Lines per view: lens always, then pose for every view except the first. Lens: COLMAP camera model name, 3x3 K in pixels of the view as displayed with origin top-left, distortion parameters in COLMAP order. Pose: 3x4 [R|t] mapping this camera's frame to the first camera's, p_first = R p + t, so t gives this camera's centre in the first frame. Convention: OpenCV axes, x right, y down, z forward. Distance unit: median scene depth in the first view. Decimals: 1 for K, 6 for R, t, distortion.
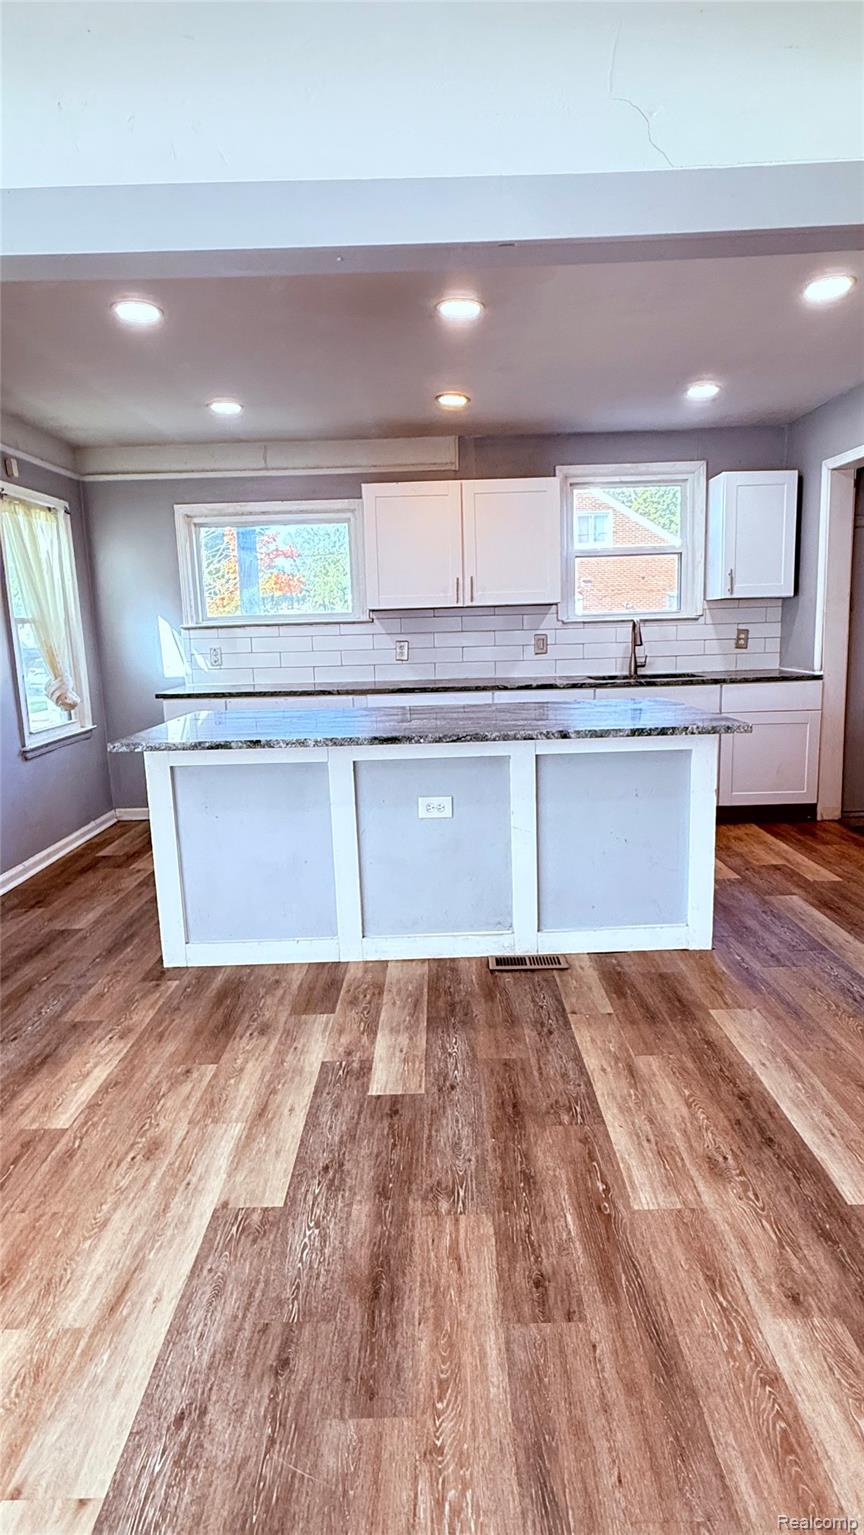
lens RADIAL K [[815.6, 0, 433.5], [0, 815.6, 765.1], [0, 0, 1]] dist [-0.000887, 0.000594]
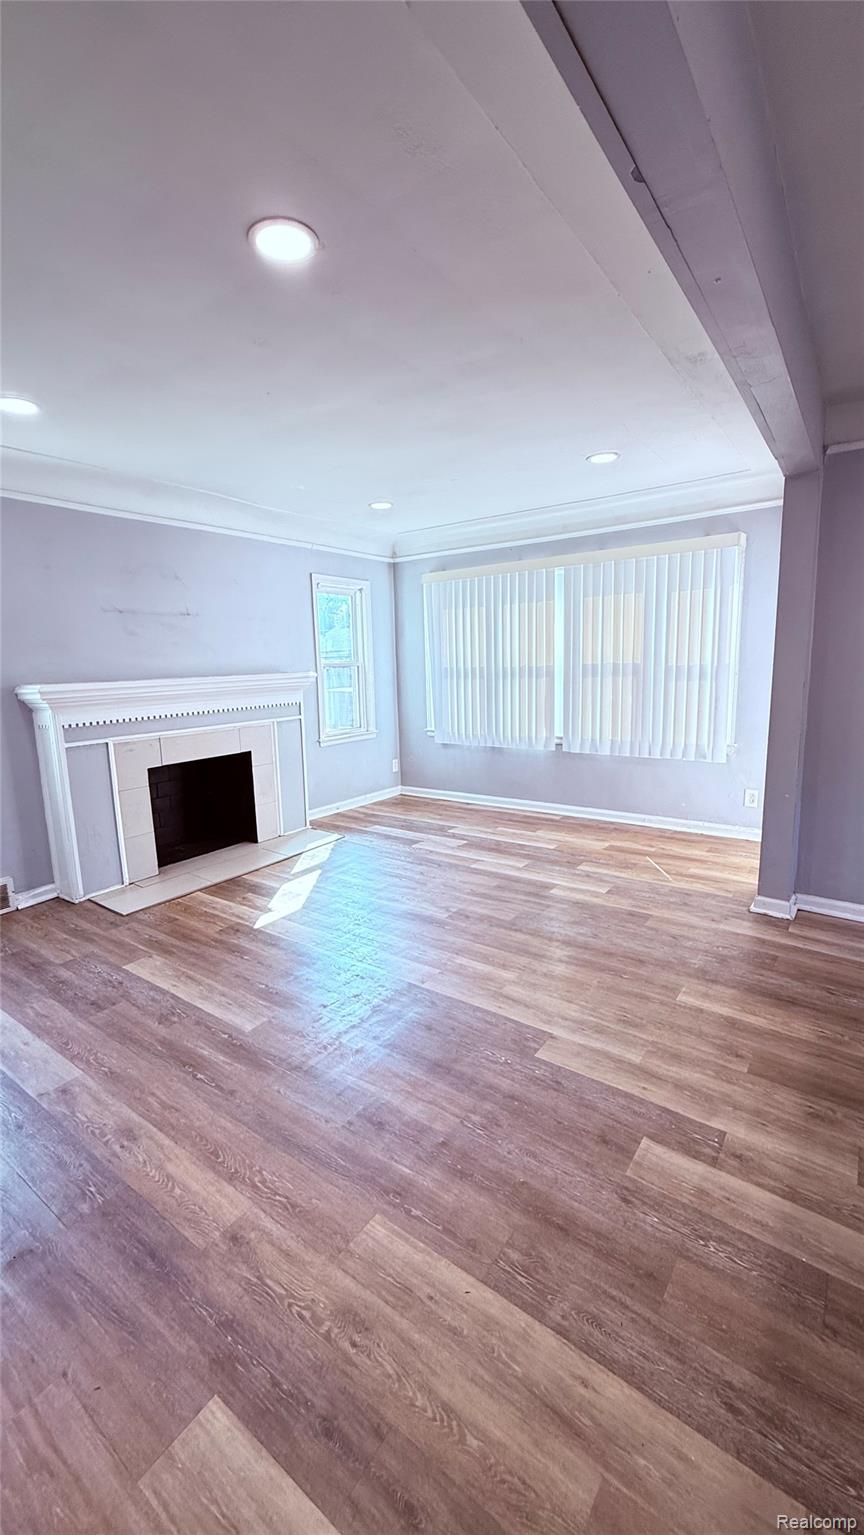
lens RADIAL K [[609.6, 0, 434.2], [0, 609.6, 764.6], [0, 0, 1]] dist [-0.000814, -0.000126]
pose [[-0.584427, 0.184270, -0.790247, 0.522419], [-0.090259, 0.953068, 0.288988, -0.216080], [0.806411, 0.240219, -0.540367, 0.943790]]
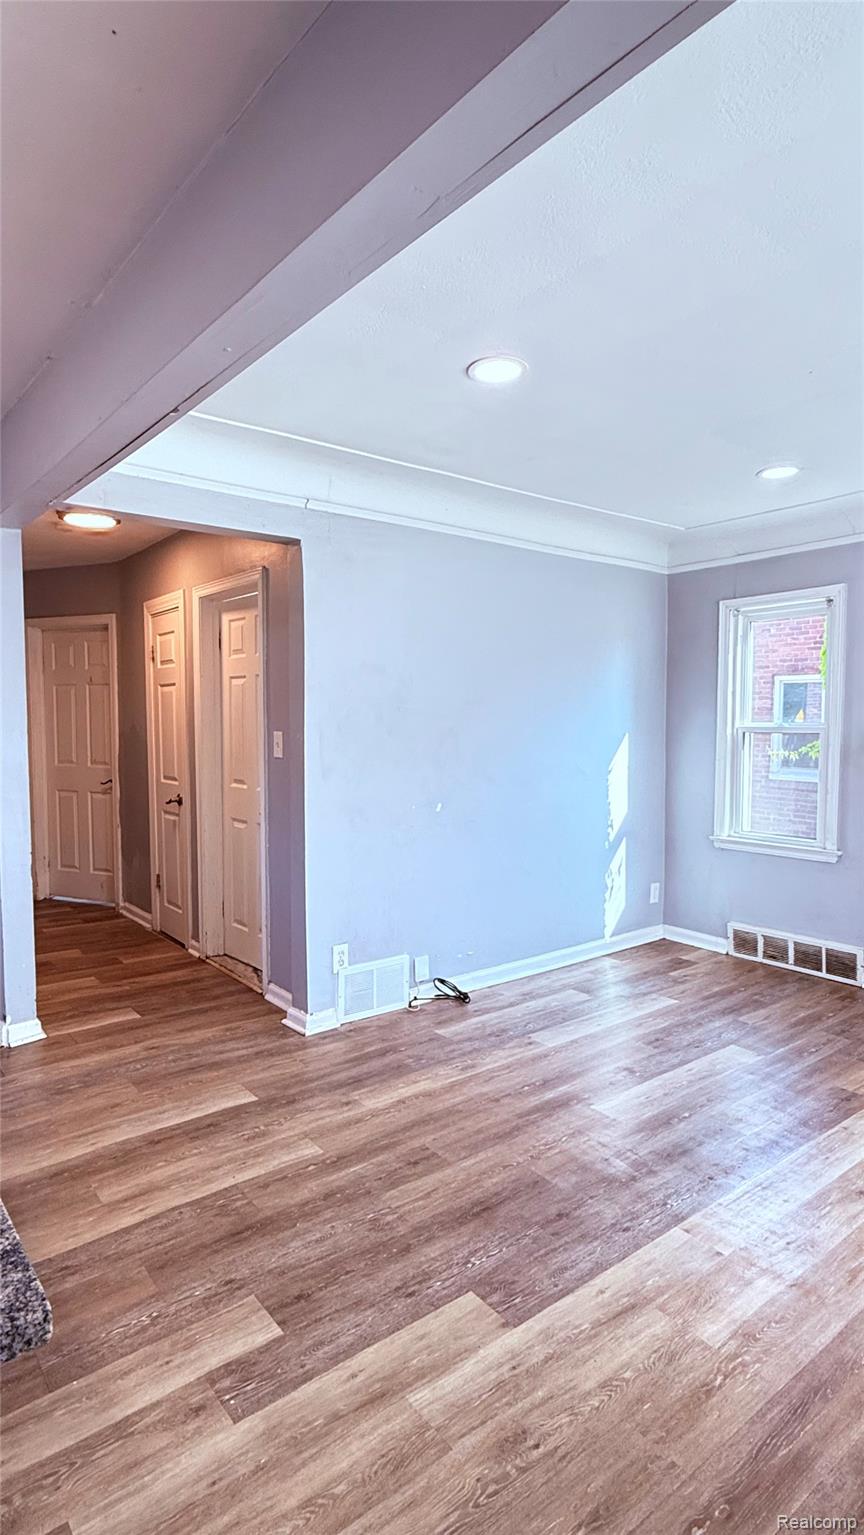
lens RADIAL K [[815.6, 0, 433.5], [0, 815.6, 765.1], [0, 0, 1]] dist [-0.000887, 0.000594]
pose [[-0.619380, -0.014479, 0.784958, -0.704314], [0.148347, 0.979660, 0.135125, -0.214004], [-0.770949, 0.200140, -0.604634, 1.096551]]
